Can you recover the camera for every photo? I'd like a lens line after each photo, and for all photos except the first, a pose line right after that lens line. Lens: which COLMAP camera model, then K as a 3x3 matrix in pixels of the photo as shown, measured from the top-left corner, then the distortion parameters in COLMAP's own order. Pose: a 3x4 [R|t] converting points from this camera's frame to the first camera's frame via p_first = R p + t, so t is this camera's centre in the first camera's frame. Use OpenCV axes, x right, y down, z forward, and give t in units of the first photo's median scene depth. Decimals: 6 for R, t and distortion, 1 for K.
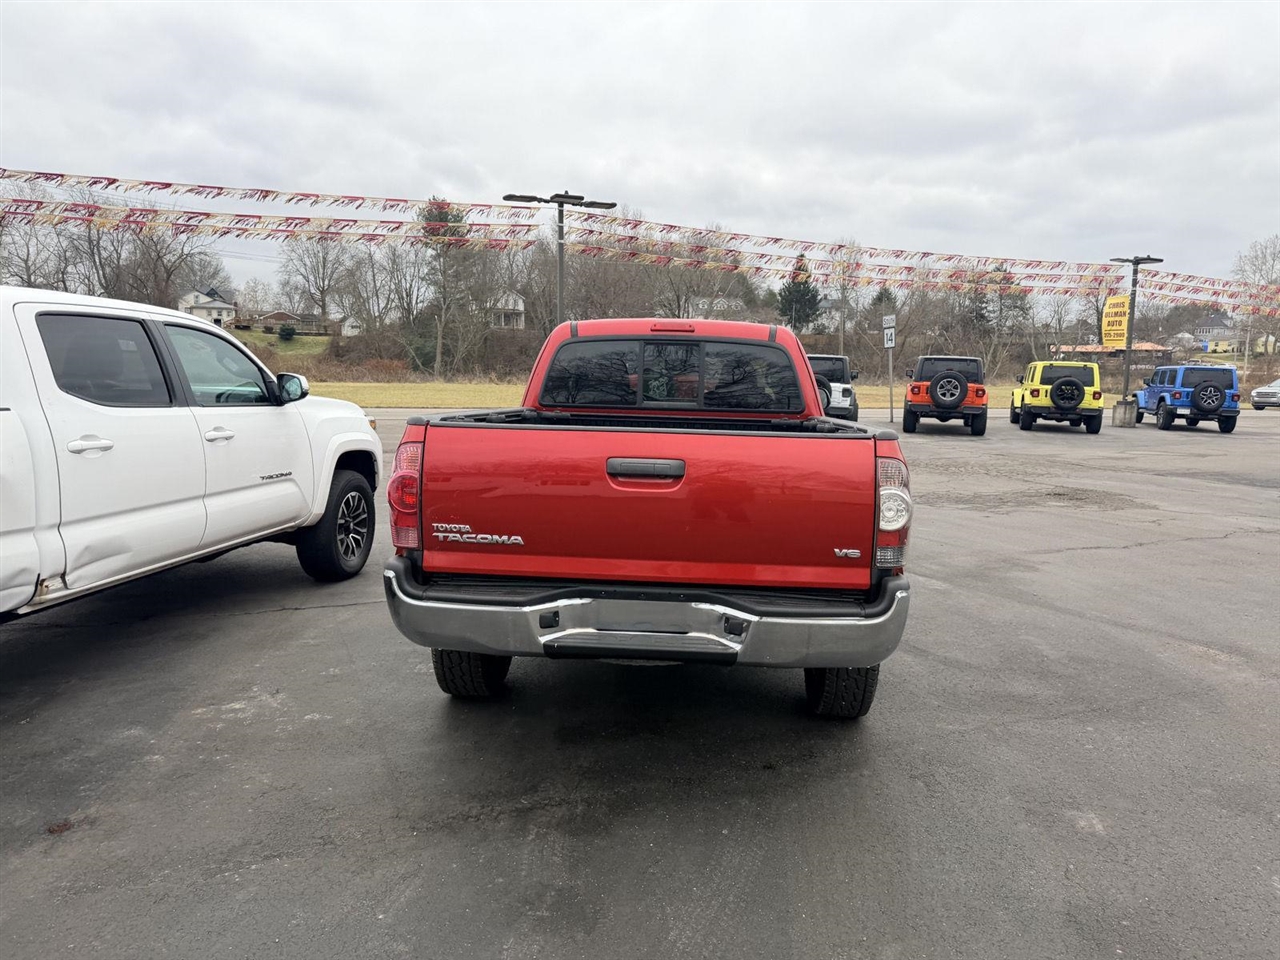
lens RADIAL K [[891.2, 0, 646.4], [0, 891.2, 503.4], [0, 0, 1]] dist [0.060774, -0.069461]
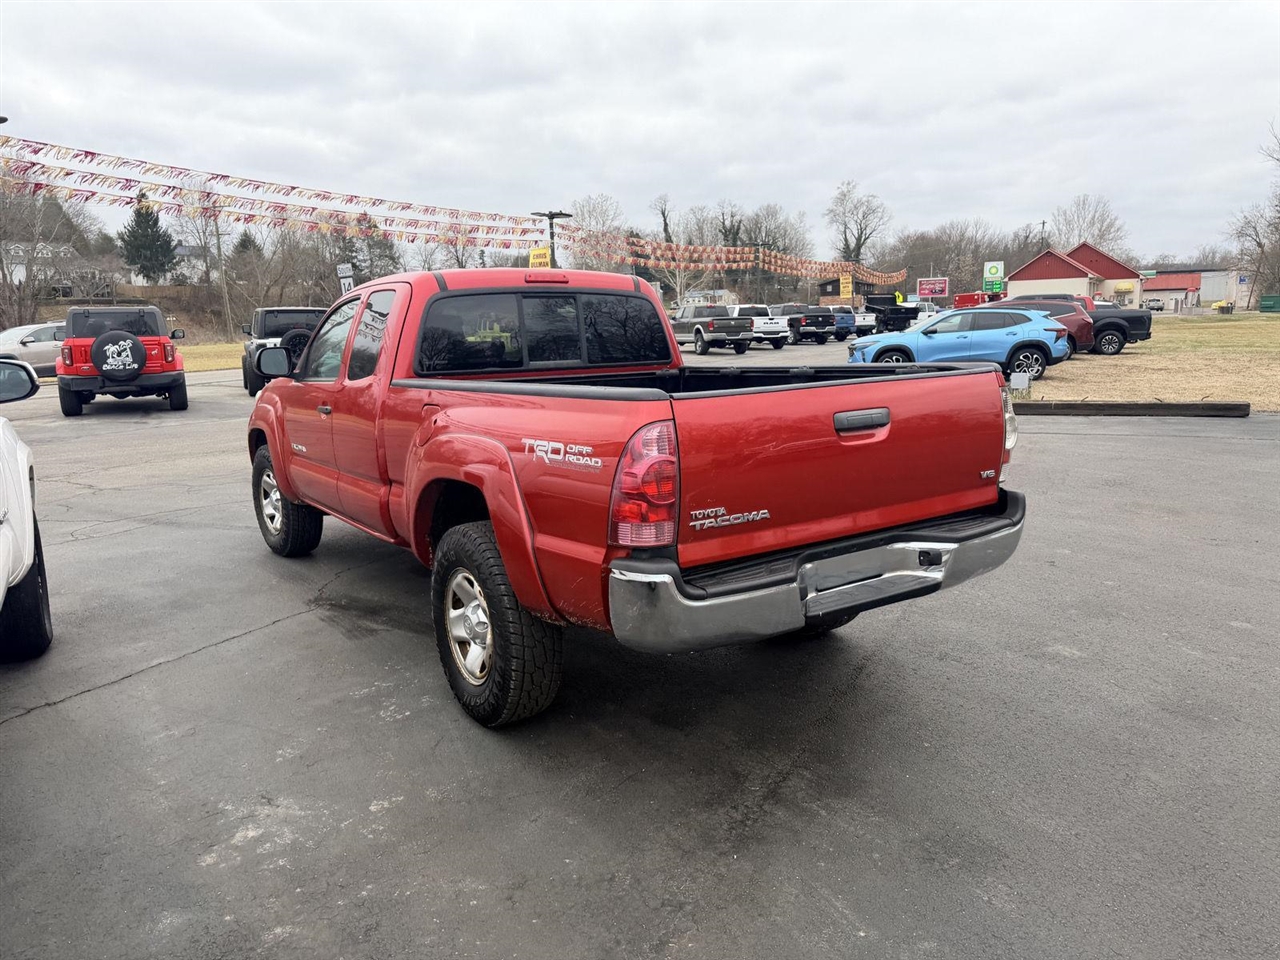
lens RADIAL K [[878.1, 0, 644.9], [0, 878.1, 537.5], [0, 0, 1]] dist [0.060163, -0.070208]
pose [[0.783683, -0.186759, 0.592421, -0.194690], [0.131544, 0.981998, 0.135560, -0.018233], [-0.607073, -0.028307, 0.794142, 0.091300]]
